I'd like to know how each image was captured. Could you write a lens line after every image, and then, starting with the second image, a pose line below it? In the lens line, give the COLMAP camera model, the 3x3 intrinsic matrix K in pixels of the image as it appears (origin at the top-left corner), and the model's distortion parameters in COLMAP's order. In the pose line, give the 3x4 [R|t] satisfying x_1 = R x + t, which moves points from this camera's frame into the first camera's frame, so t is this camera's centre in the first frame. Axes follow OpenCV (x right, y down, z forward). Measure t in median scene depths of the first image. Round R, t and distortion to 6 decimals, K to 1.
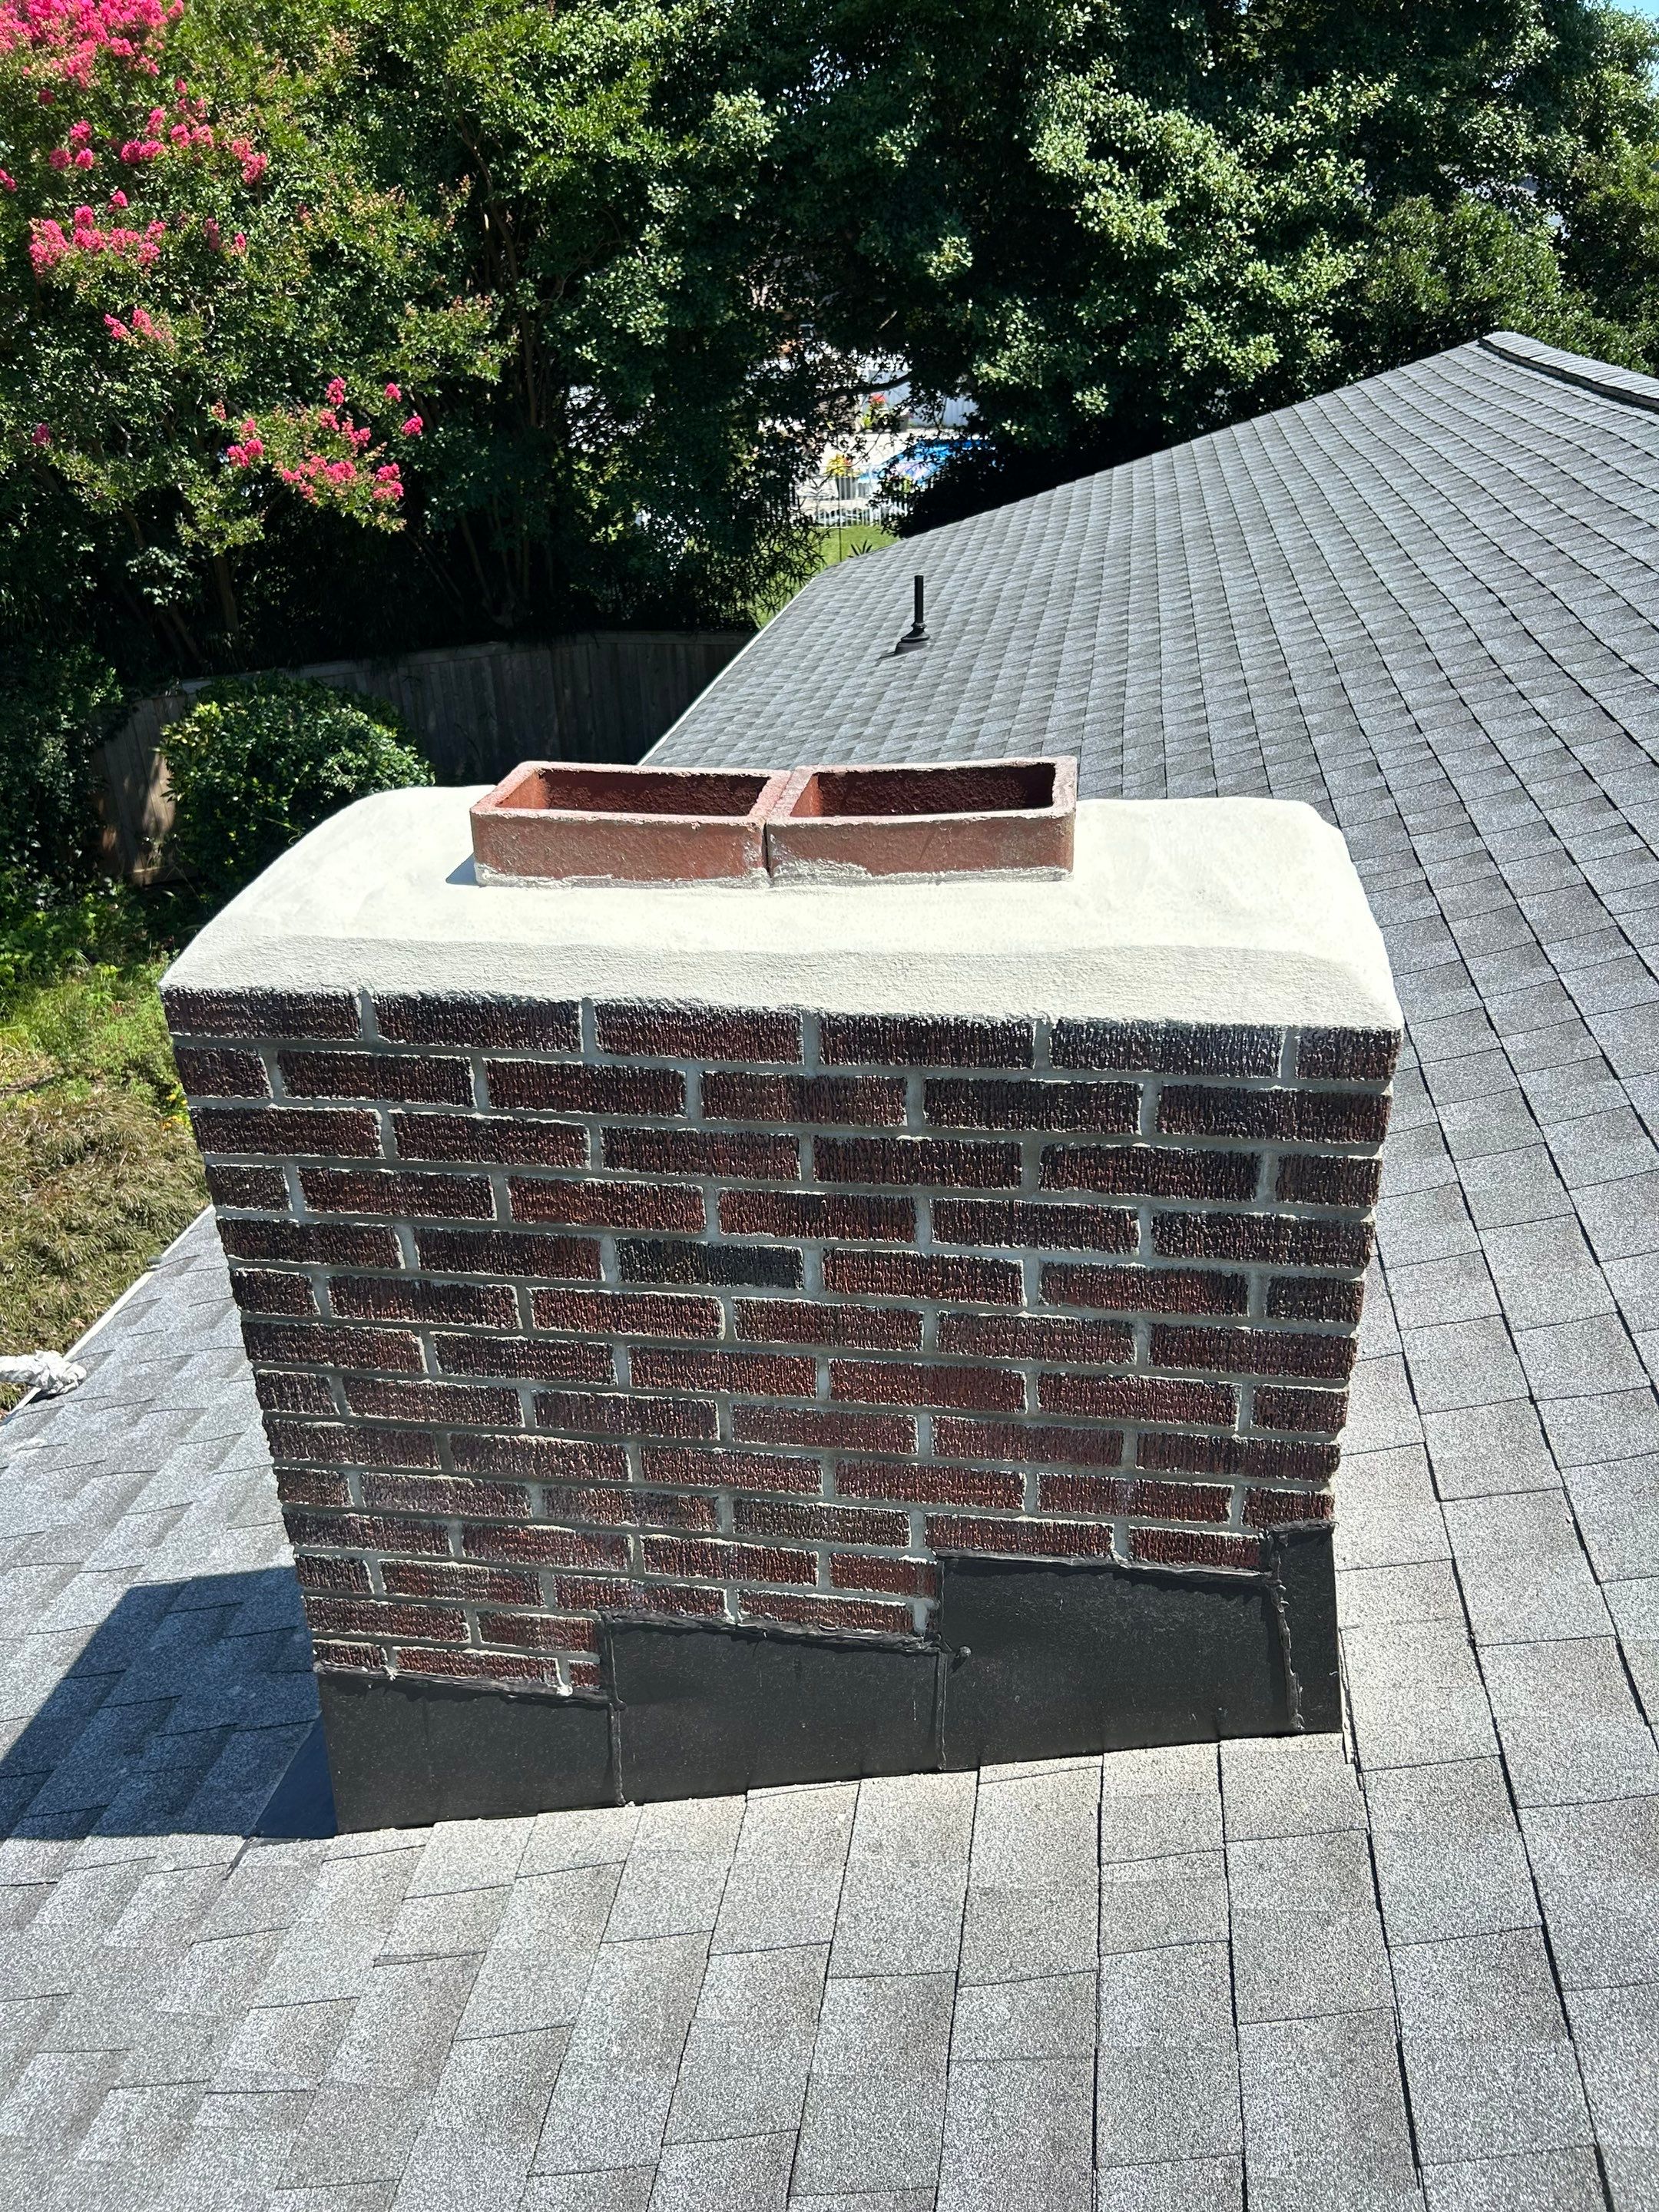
lens RADIAL K [[1593.2, 0, 831.8], [0, 1593.2, 1122.5], [0, 0, 1]] dist [0.035336, -0.048092]
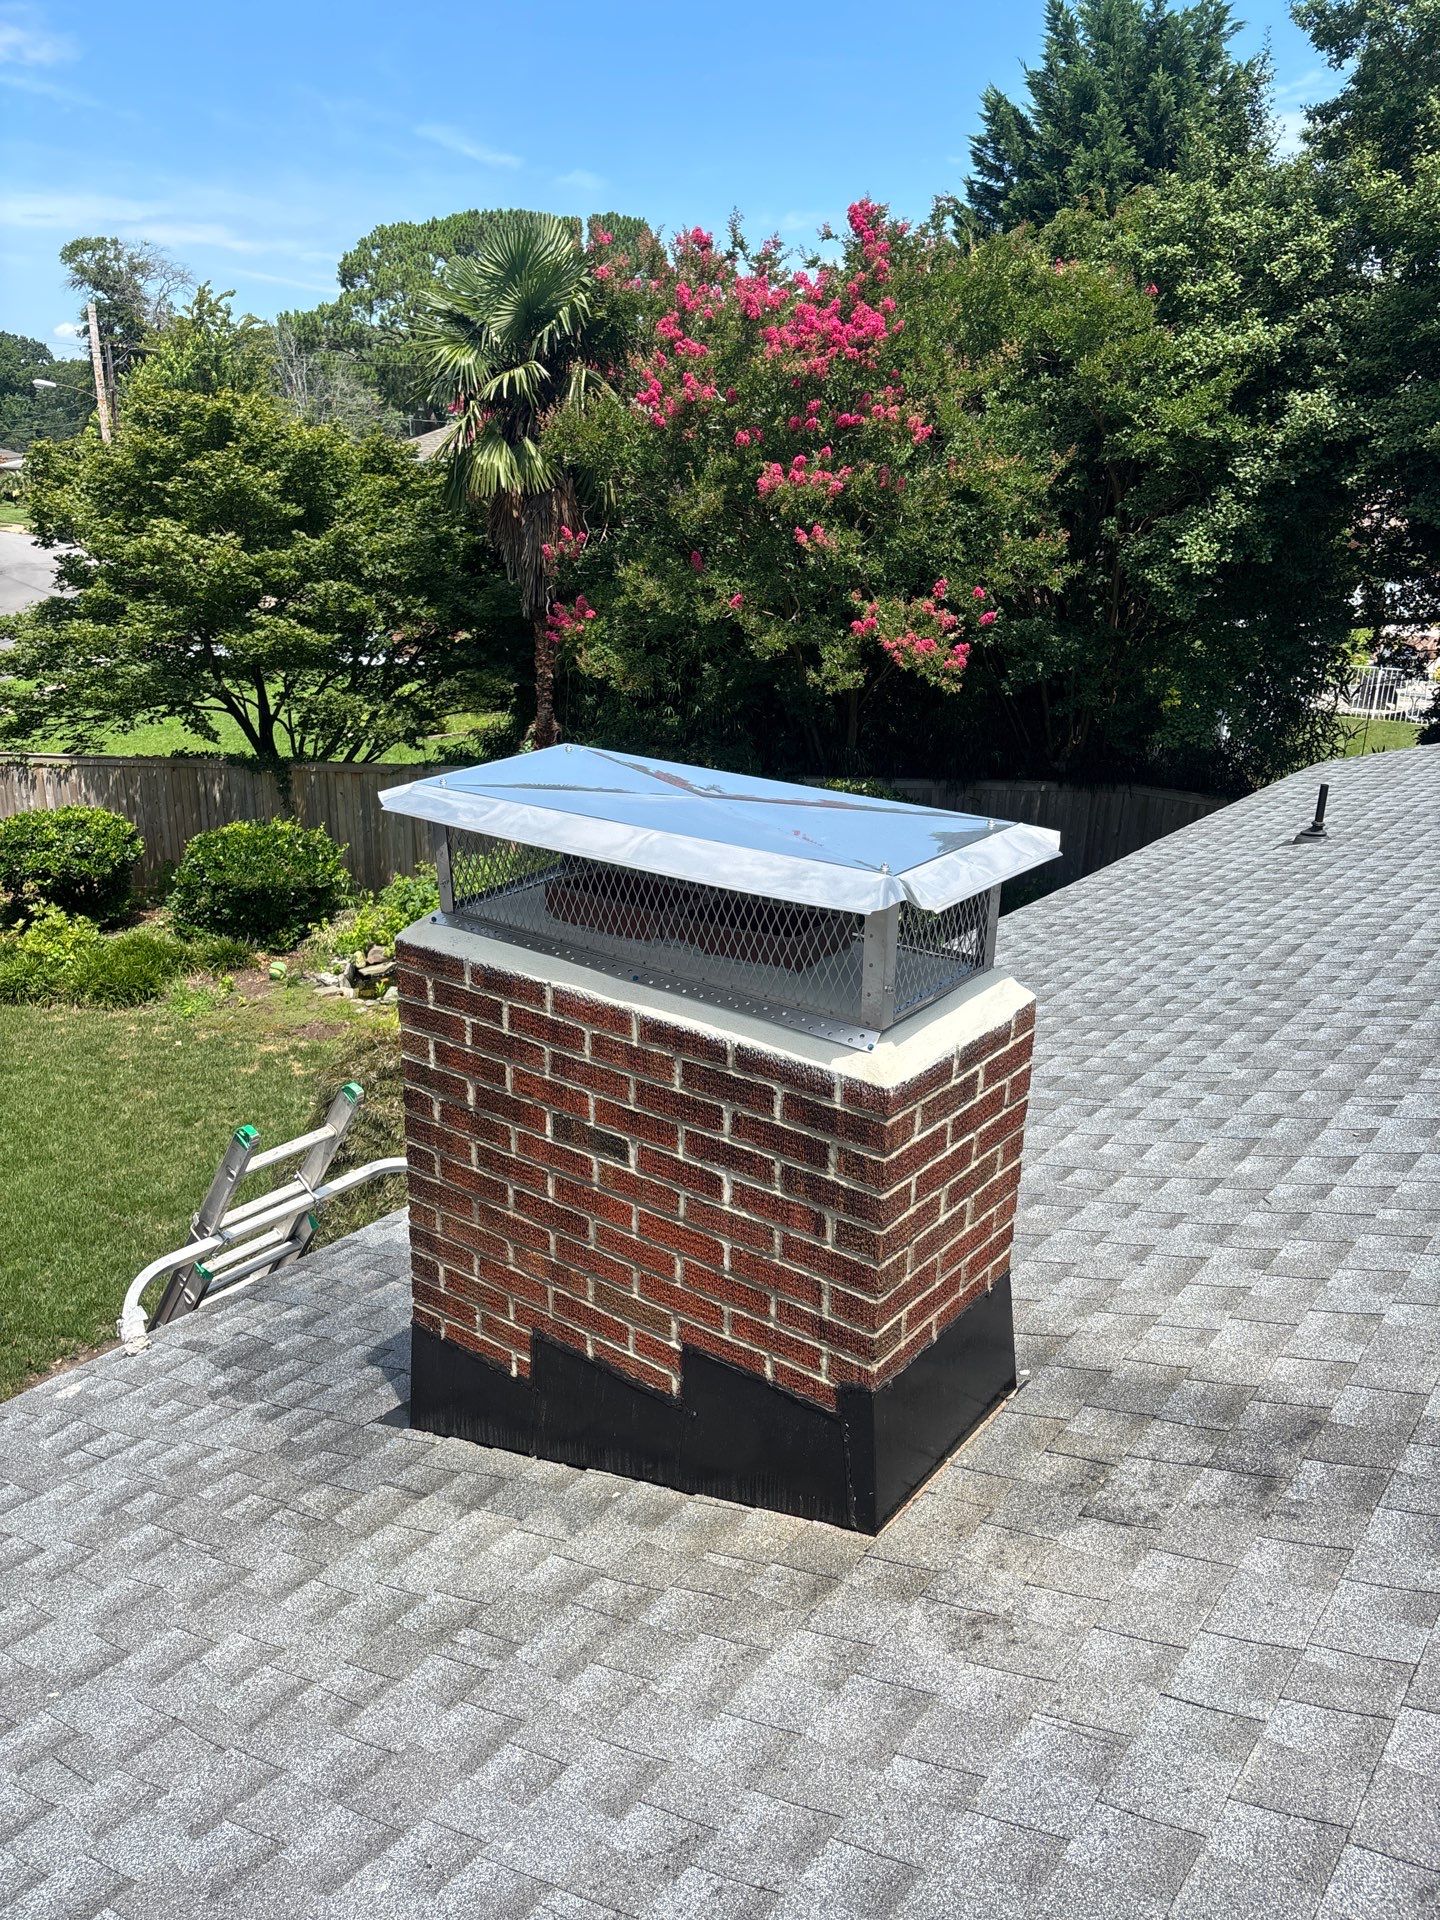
lens RADIAL K [[1393.8, 0, 720.0], [0, 1393.8, 960.0], [0, 0, 1]] dist [-0.020027, 0.034203]
pose [[0.878423, 0.201426, -0.433361, 0.385555], [-0.265662, 0.959622, -0.092465, -0.000660], [0.397237, 0.196351, 0.896465, -0.237227]]
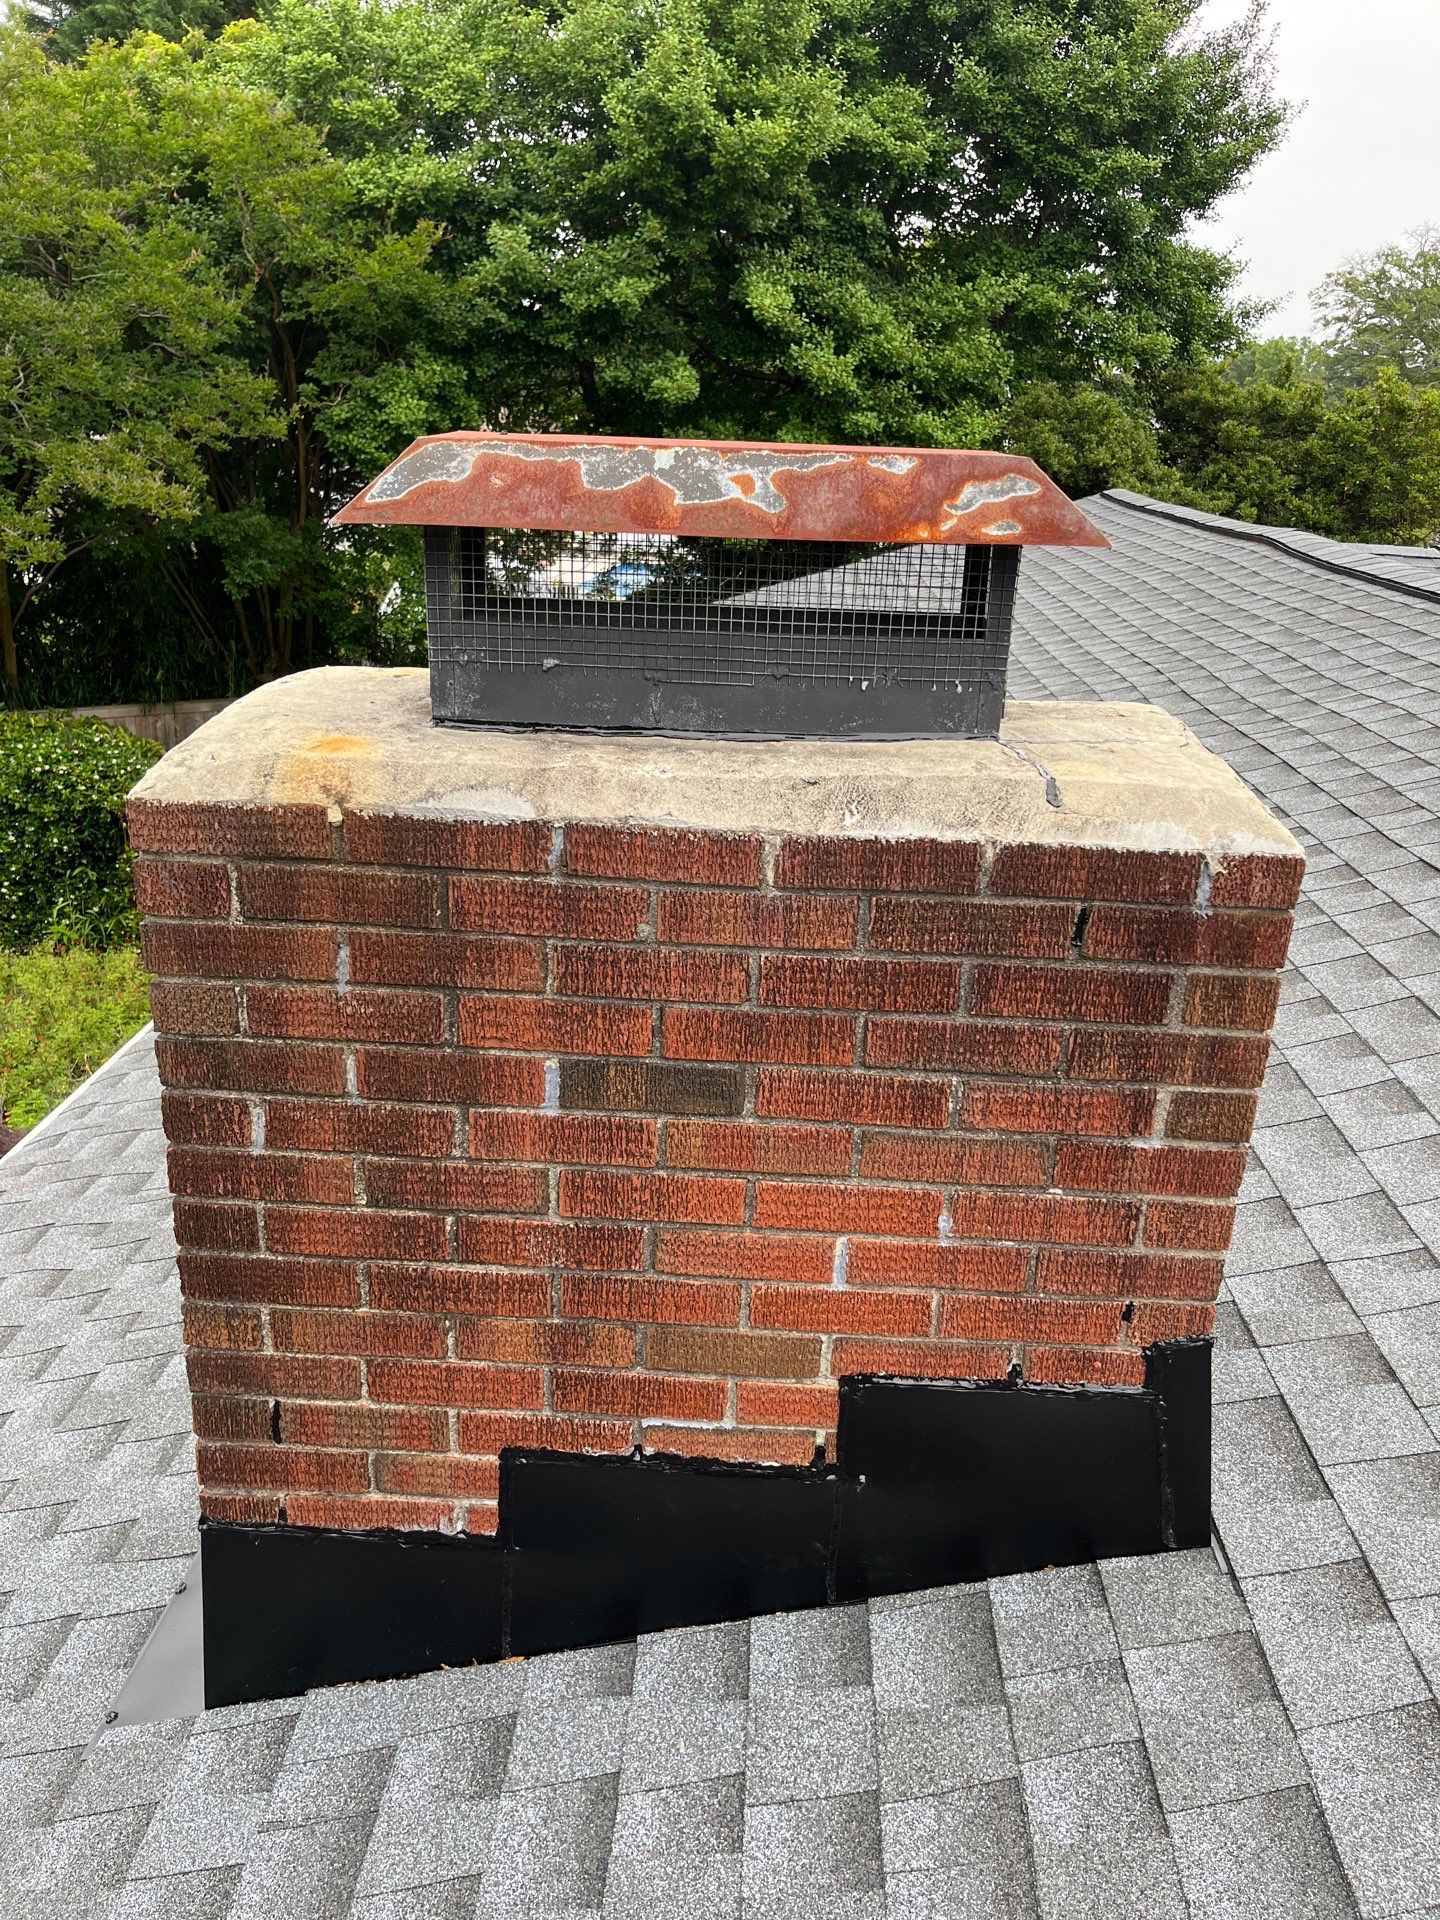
lens RADIAL K [[1380.2, 0, 727.7], [0, 1380.2, 1025.7], [0, 0, 1]] dist [0.127815, -0.170615]
pose [[0.990807, 0.020583, 0.133707, -0.079541], [-0.009351, 0.996414, -0.084090, 0.066634], [-0.134959, 0.082067, 0.987447, 0.047042]]
